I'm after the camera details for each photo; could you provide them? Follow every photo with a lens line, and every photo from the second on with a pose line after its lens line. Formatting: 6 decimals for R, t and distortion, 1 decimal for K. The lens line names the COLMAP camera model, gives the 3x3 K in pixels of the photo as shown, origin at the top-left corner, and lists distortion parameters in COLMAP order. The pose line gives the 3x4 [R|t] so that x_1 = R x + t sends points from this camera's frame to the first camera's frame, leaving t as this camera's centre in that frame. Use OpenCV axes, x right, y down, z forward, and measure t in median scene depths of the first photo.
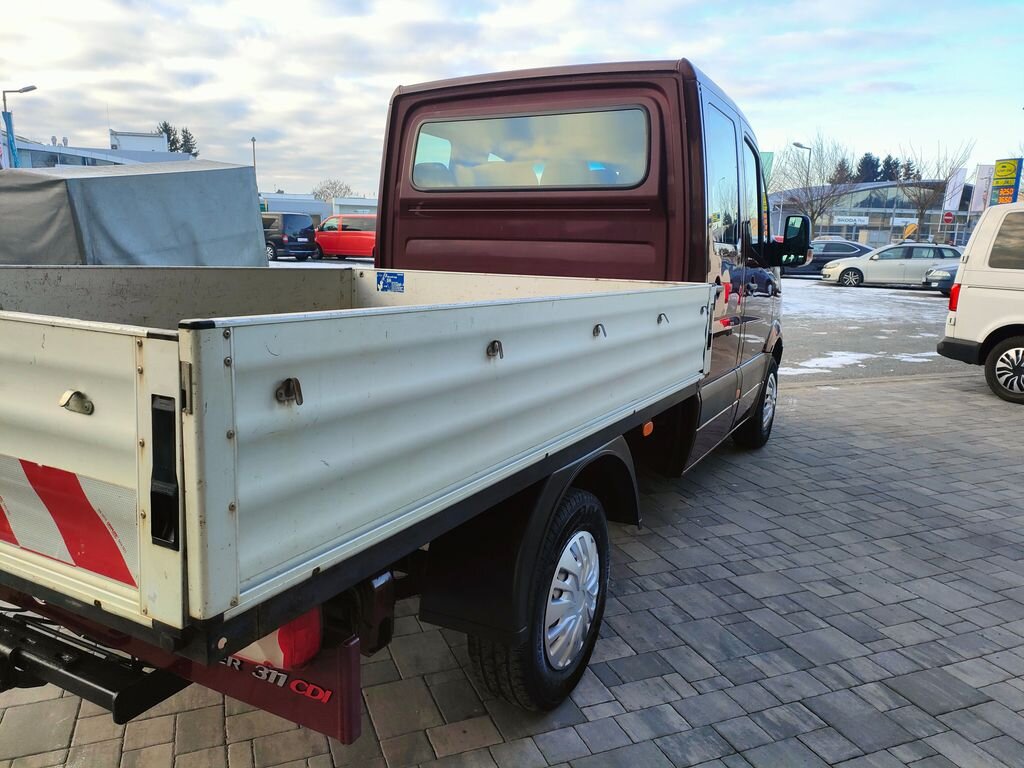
lens RADIAL K [[737.3, 0, 506.9], [0, 737.3, 381.0], [0, 0, 1]] dist [0.046300, -0.034558]
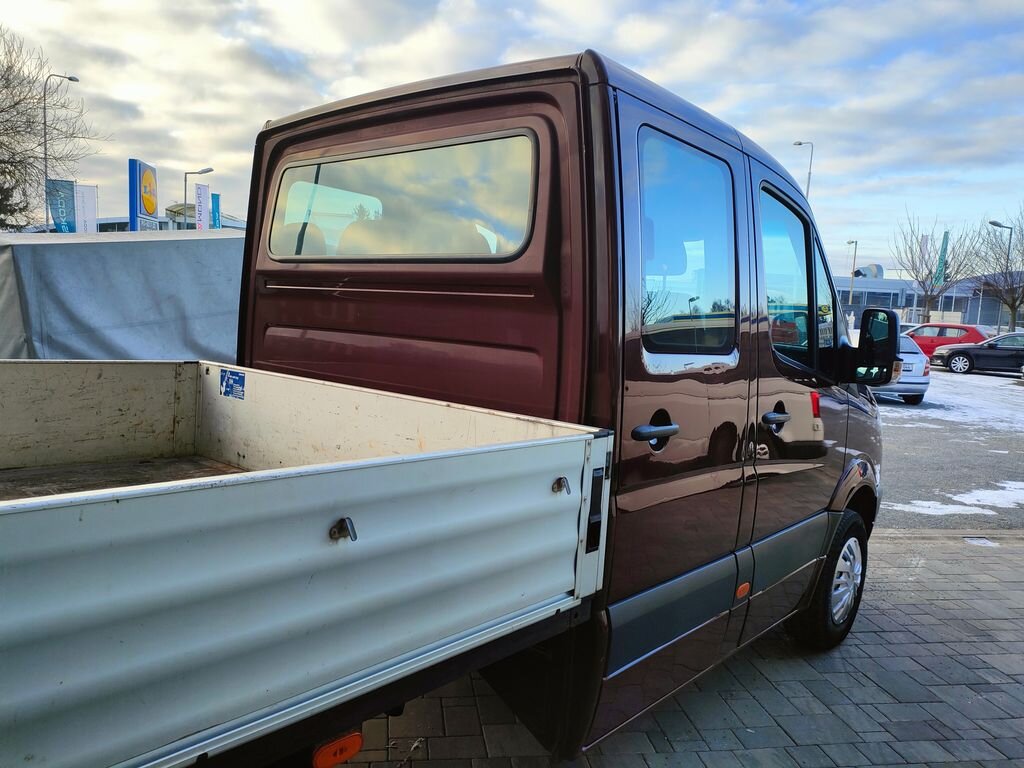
lens RADIAL K [[737.3, 0, 513.4], [0, 737.3, 382.1], [0, 0, 1]] dist [0.046300, -0.034558]
pose [[0.975917, 0.050804, -0.212143, 0.051477], [-0.071423, 0.993315, -0.090685, -0.017802], [0.206118, 0.103653, 0.973022, 0.070554]]
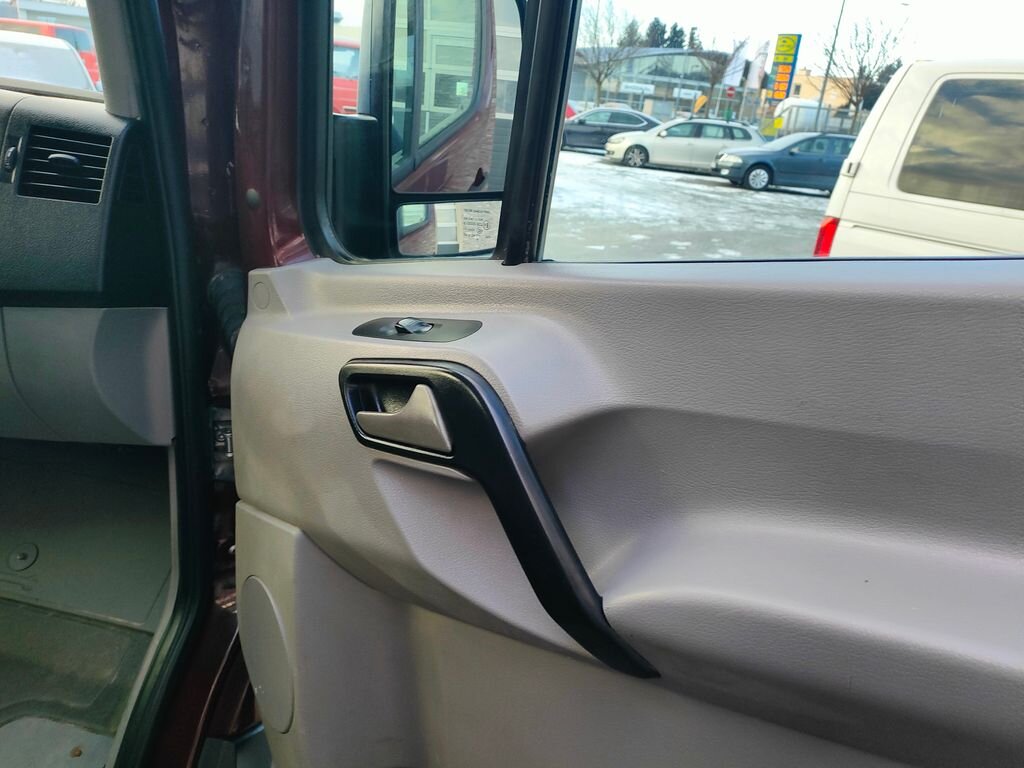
lens RADIAL K [[737.3, 0, 501.8], [0, 737.3, 377.6], [0, 0, 1]] dist [0.046300, -0.034558]
pose [[0.964271, -0.023684, 0.263857, 0.091803], [-0.024254, 0.983921, 0.176952, -0.040209], [-0.263805, -0.177029, 0.948192, 0.208590]]
